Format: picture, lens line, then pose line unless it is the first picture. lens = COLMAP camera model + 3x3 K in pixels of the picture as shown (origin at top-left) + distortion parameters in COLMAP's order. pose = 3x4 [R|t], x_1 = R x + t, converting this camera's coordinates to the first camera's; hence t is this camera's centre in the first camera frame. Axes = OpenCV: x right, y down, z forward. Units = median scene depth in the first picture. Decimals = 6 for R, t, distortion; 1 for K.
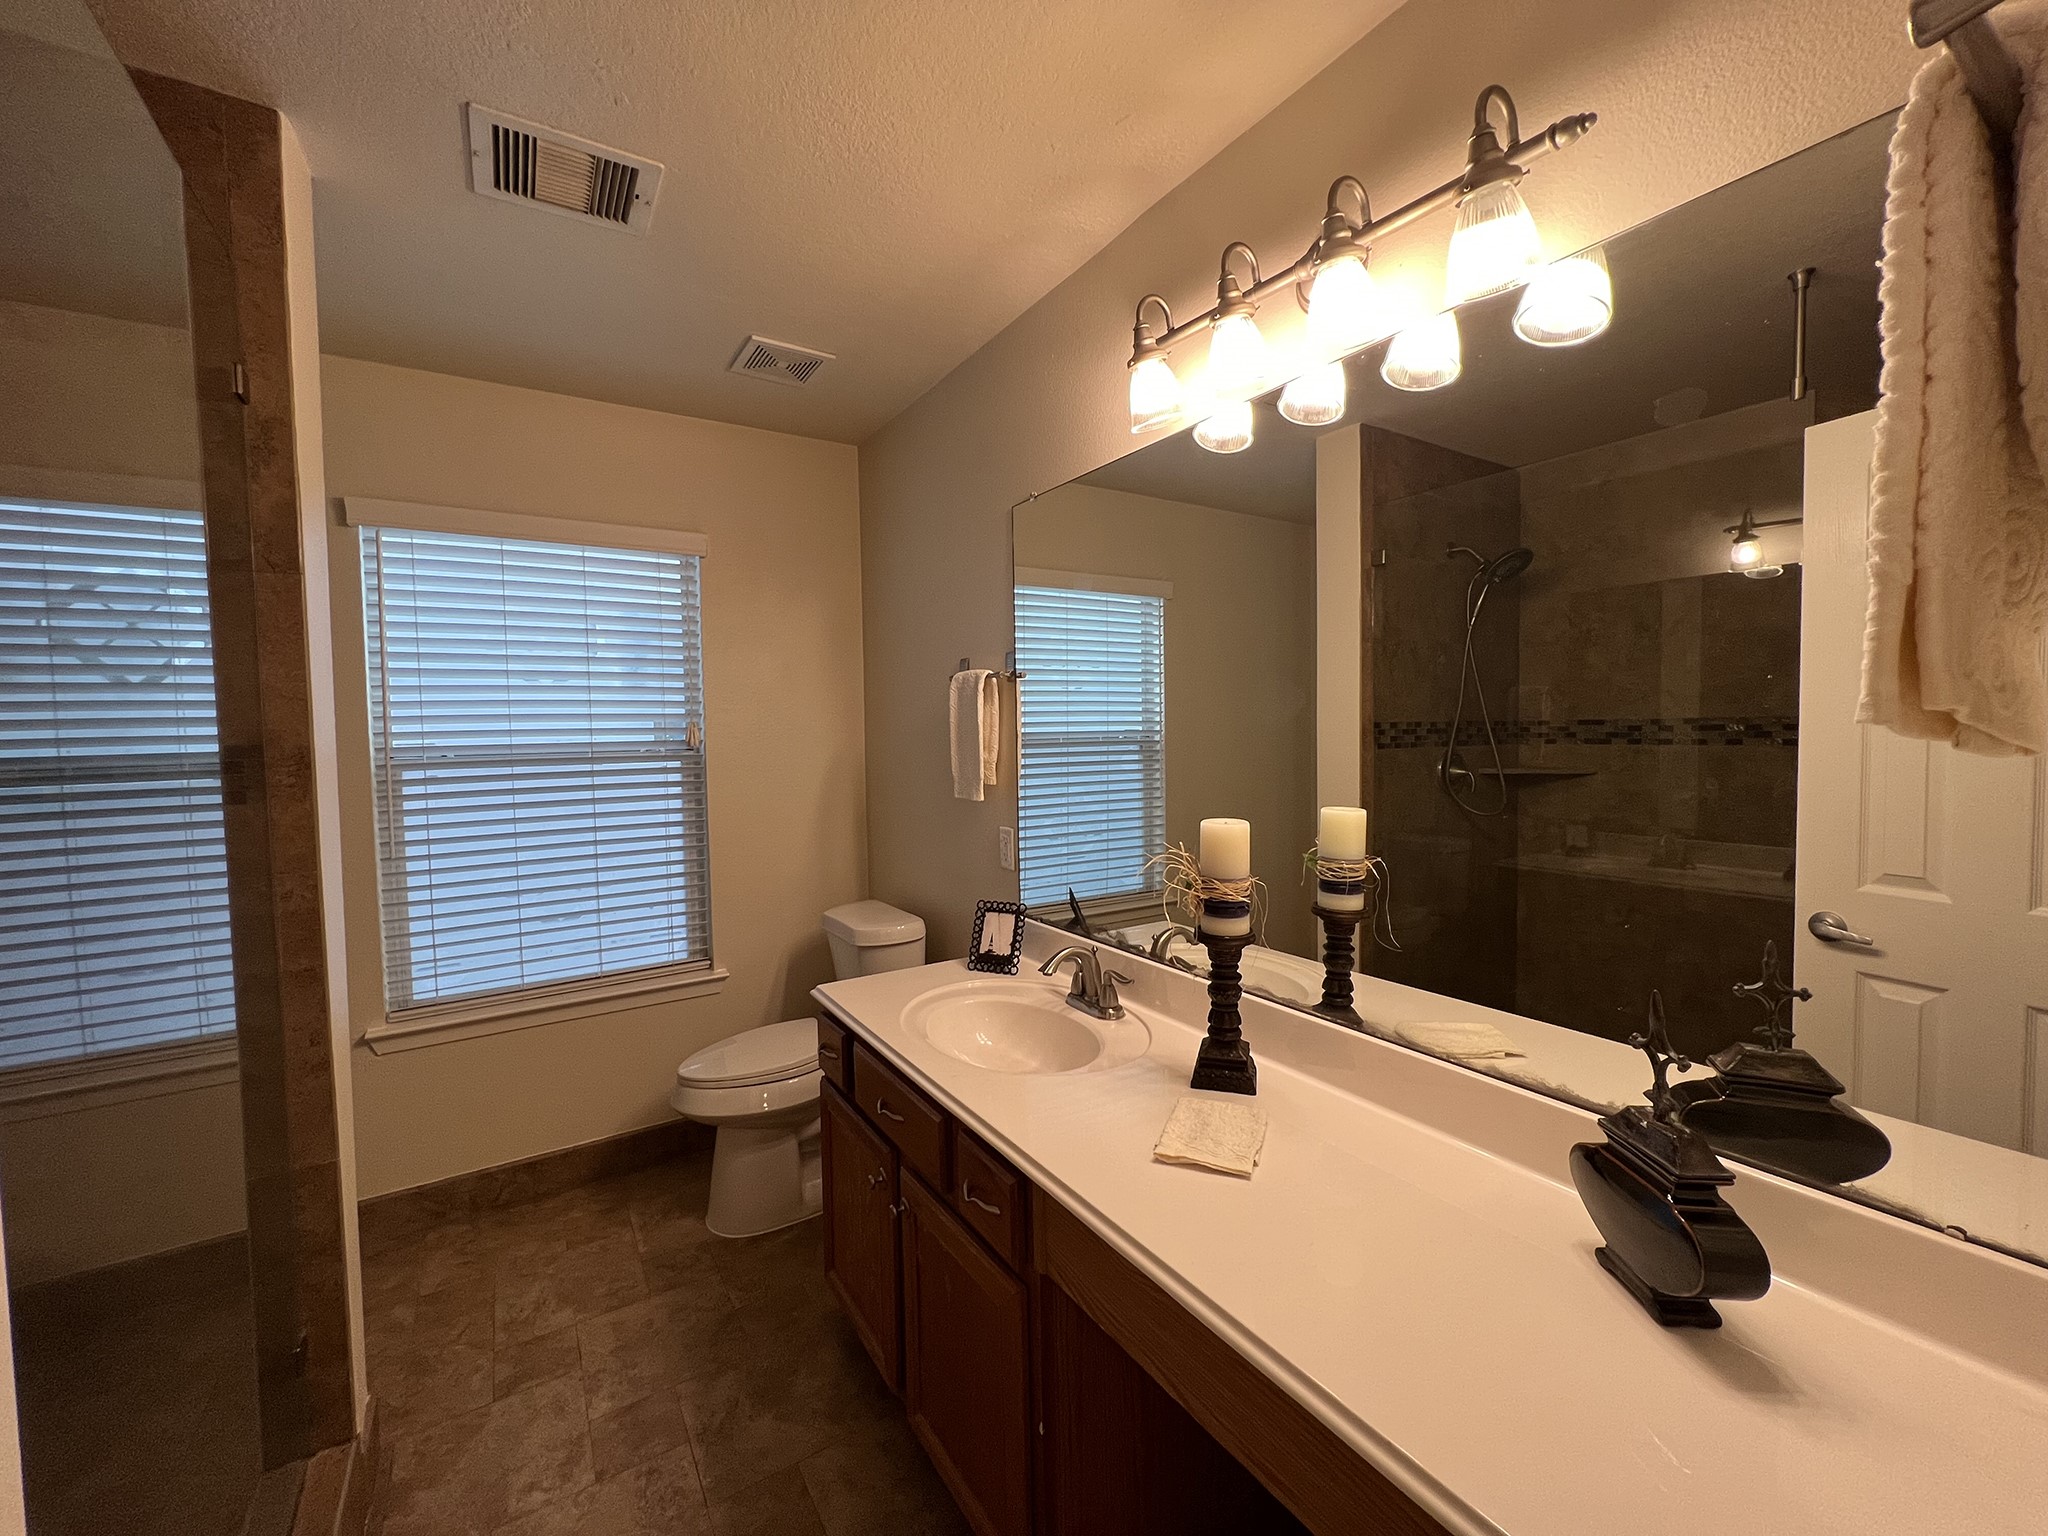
lens RADIAL K [[822.7, 0, 1022.9], [0, 822.7, 765.7], [0, 0, 1]] dist [-0.001371, -0.000088]
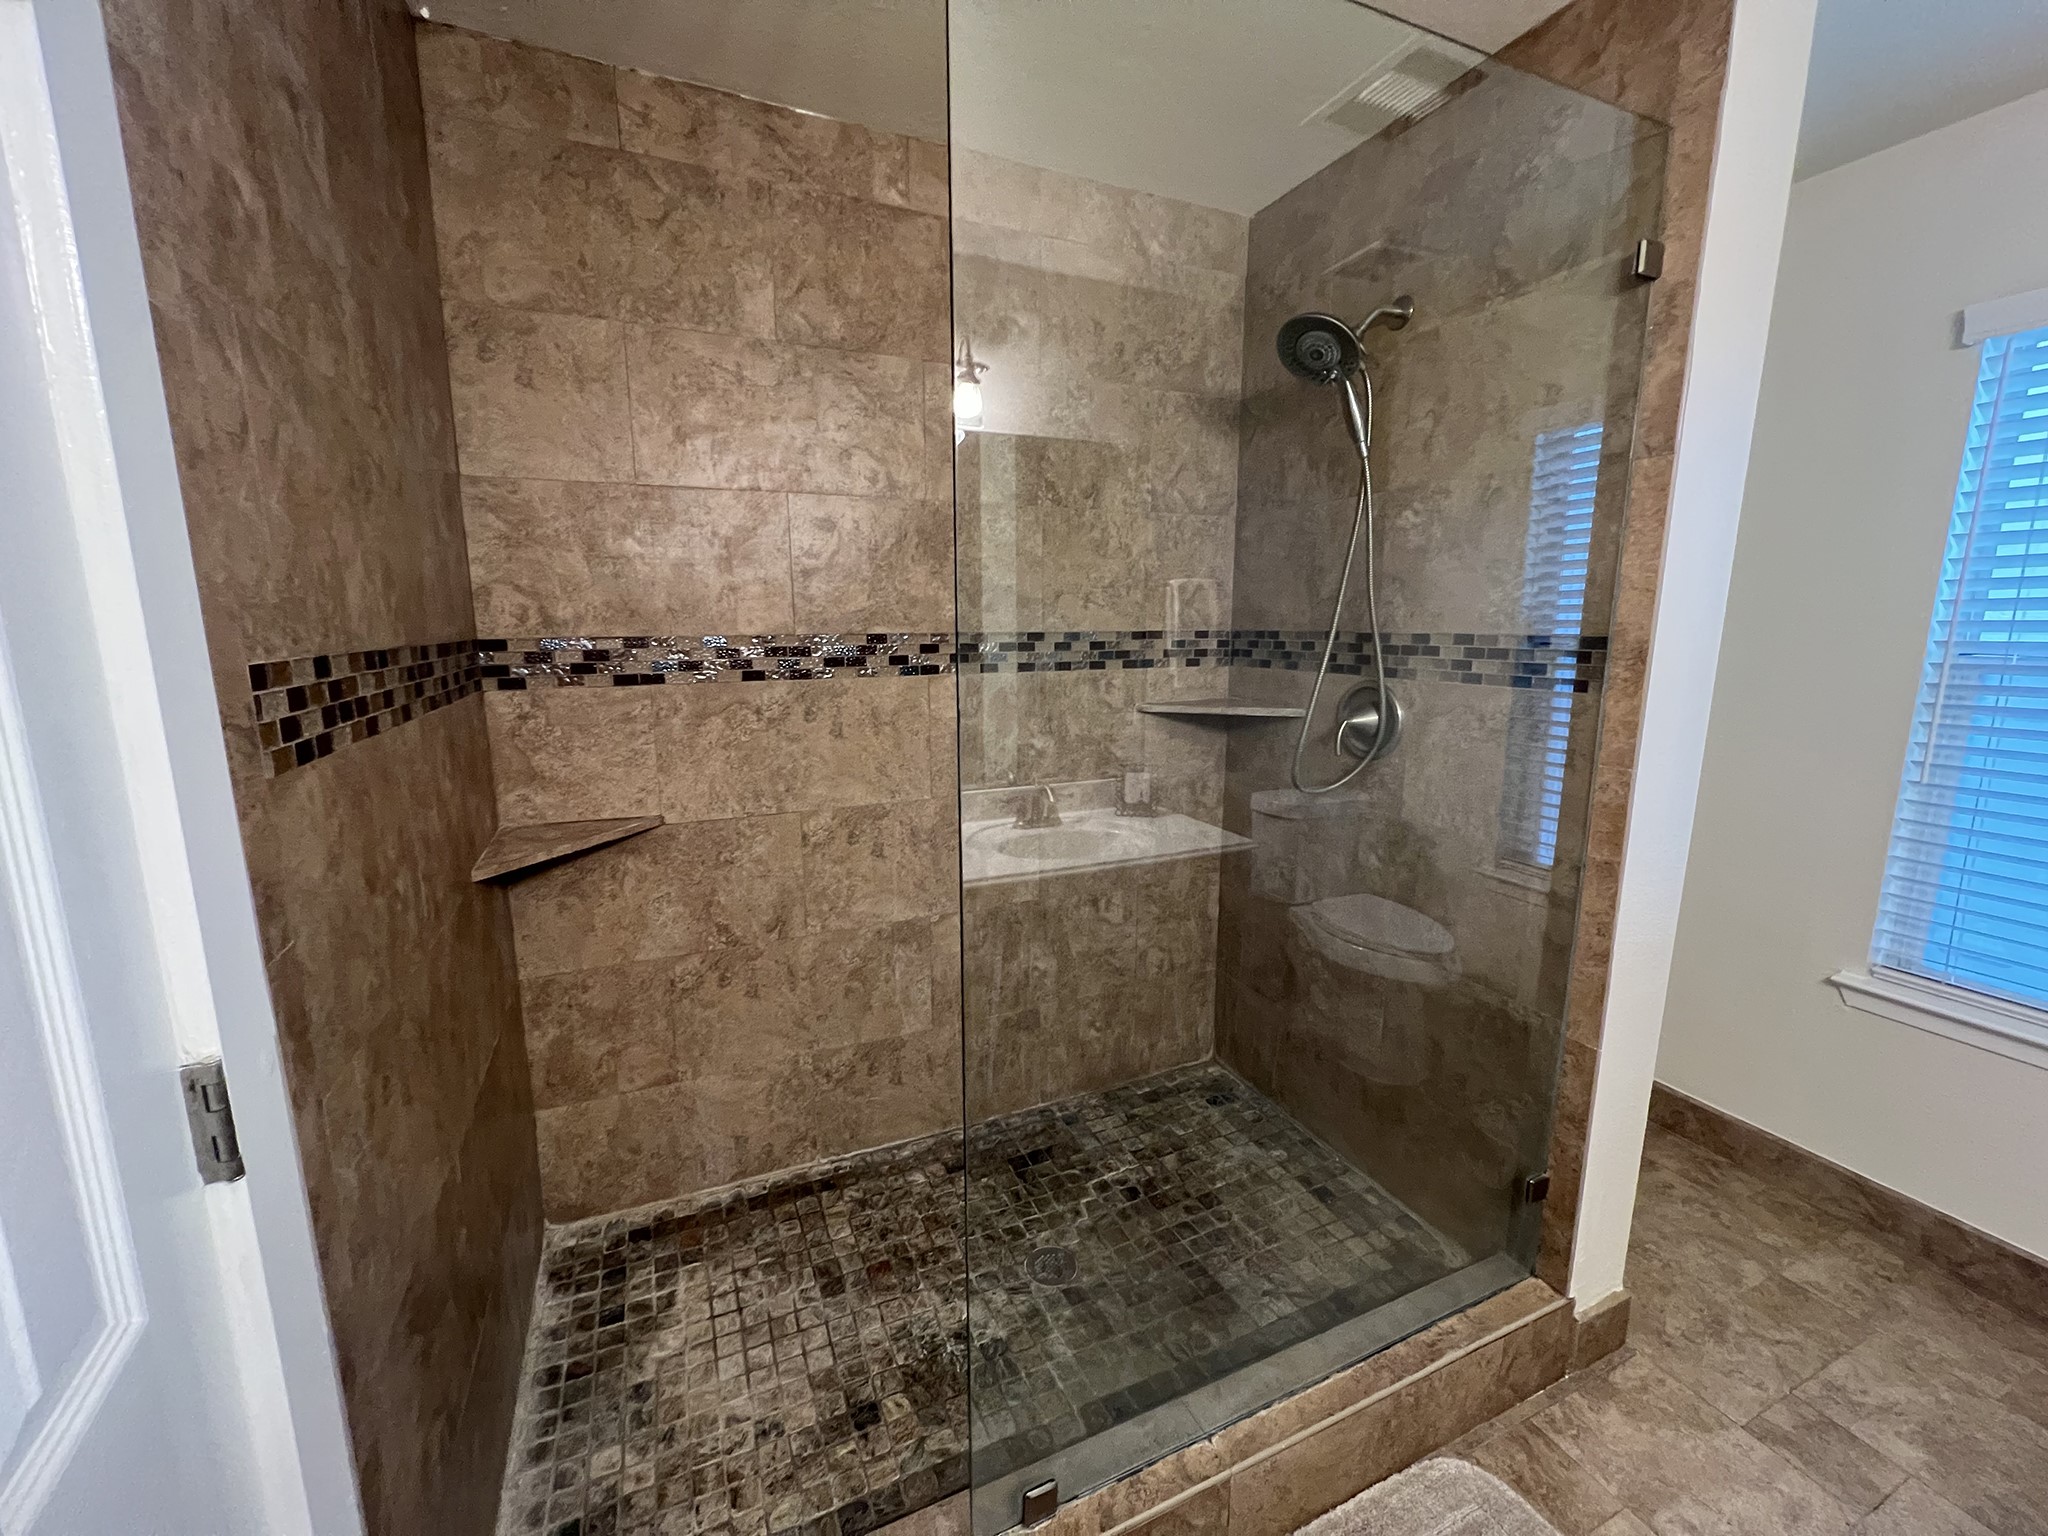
lens RADIAL K [[818.7, 0, 1023.4], [0, 818.7, 757.9], [0, 0, 1]] dist [-0.002779, 0.000230]
pose [[-0.150318, 0.186373, -0.970912, 0.143266], [-0.045212, 0.979747, 0.195068, -0.030878], [0.987603, 0.073219, -0.138848, 0.305121]]
